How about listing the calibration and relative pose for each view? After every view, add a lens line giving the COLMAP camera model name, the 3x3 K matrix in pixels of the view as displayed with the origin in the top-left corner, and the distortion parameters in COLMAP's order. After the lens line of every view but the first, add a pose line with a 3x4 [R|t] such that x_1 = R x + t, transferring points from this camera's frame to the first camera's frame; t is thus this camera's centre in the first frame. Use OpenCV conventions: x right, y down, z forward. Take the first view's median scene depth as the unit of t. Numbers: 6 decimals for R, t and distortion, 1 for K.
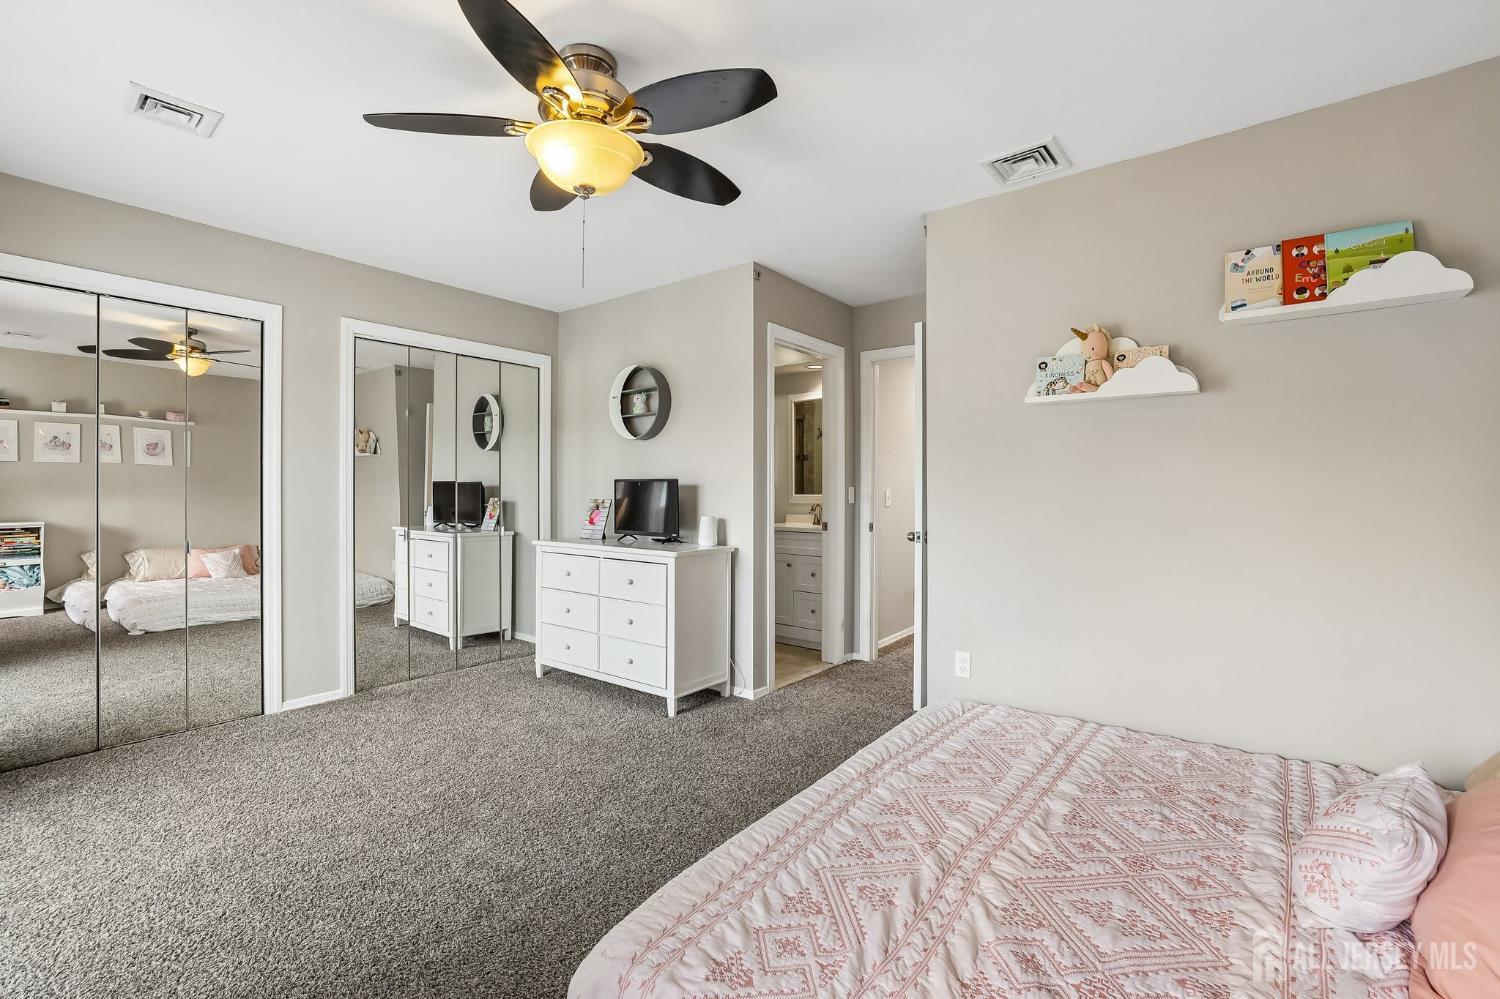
lens RADIAL K [[648.1, 0, 744.9], [0, 648.1, 487.6], [0, 0, 1]] dist [-0.049454, 0.017979]
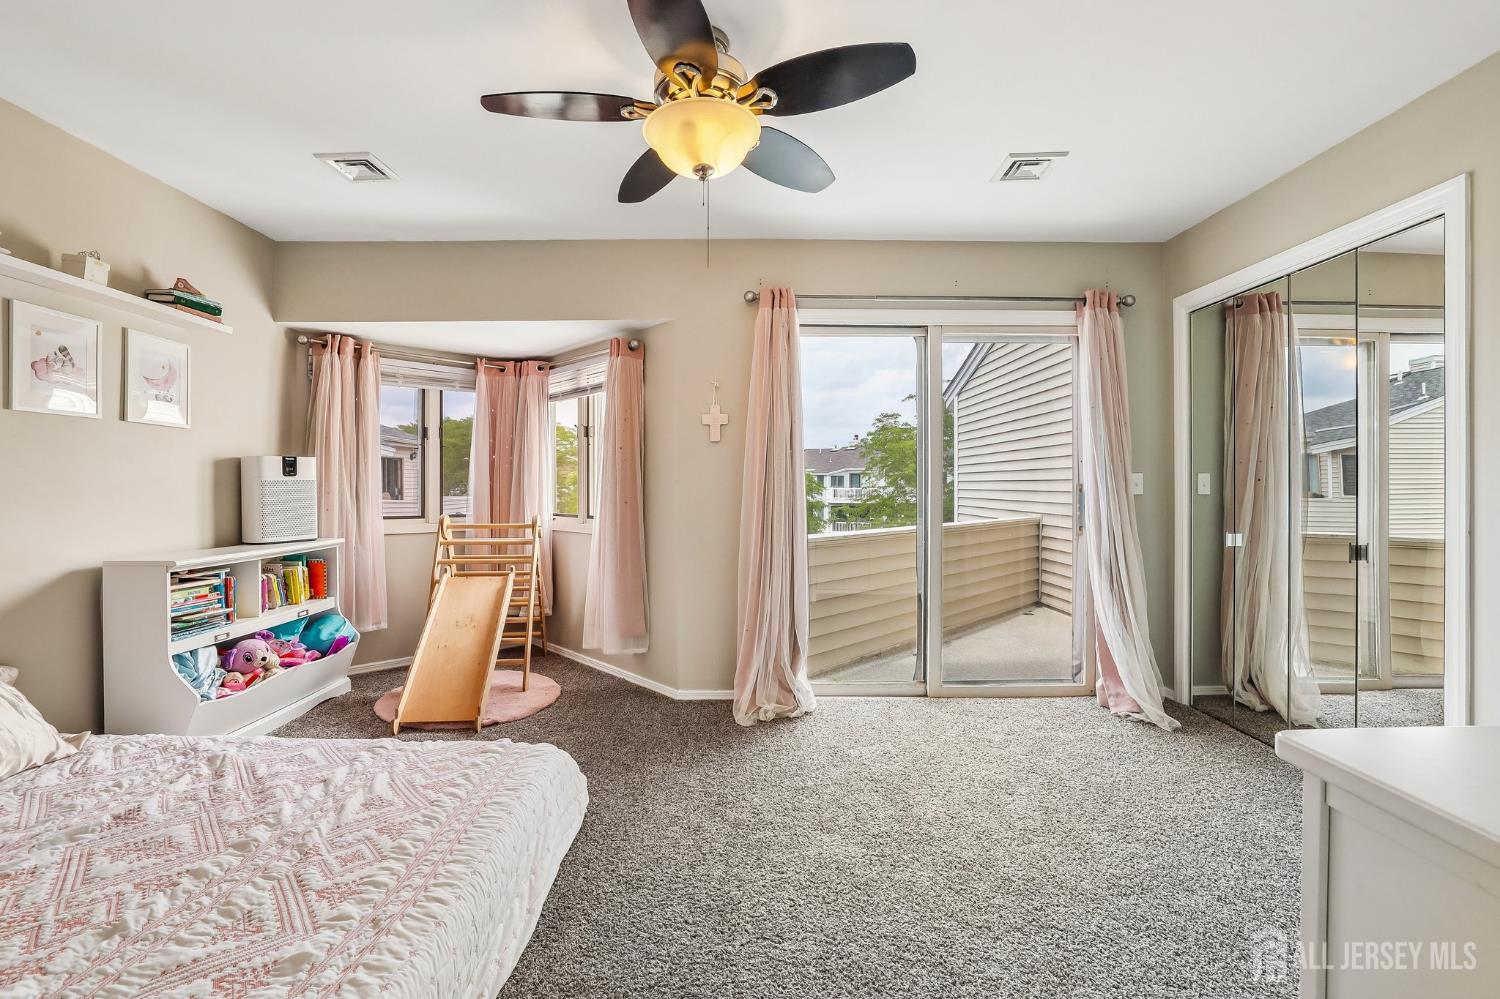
lens RADIAL K [[648.1, 0, 744.9], [0, 648.1, 487.6], [0, 0, 1]] dist [-0.049454, 0.017979]
pose [[-0.782892, -0.001586, -0.622156, 0.422261], [-0.000519, 0.999998, -0.001897, 0.024527], [0.622158, -0.001162, -0.782891, 2.464487]]
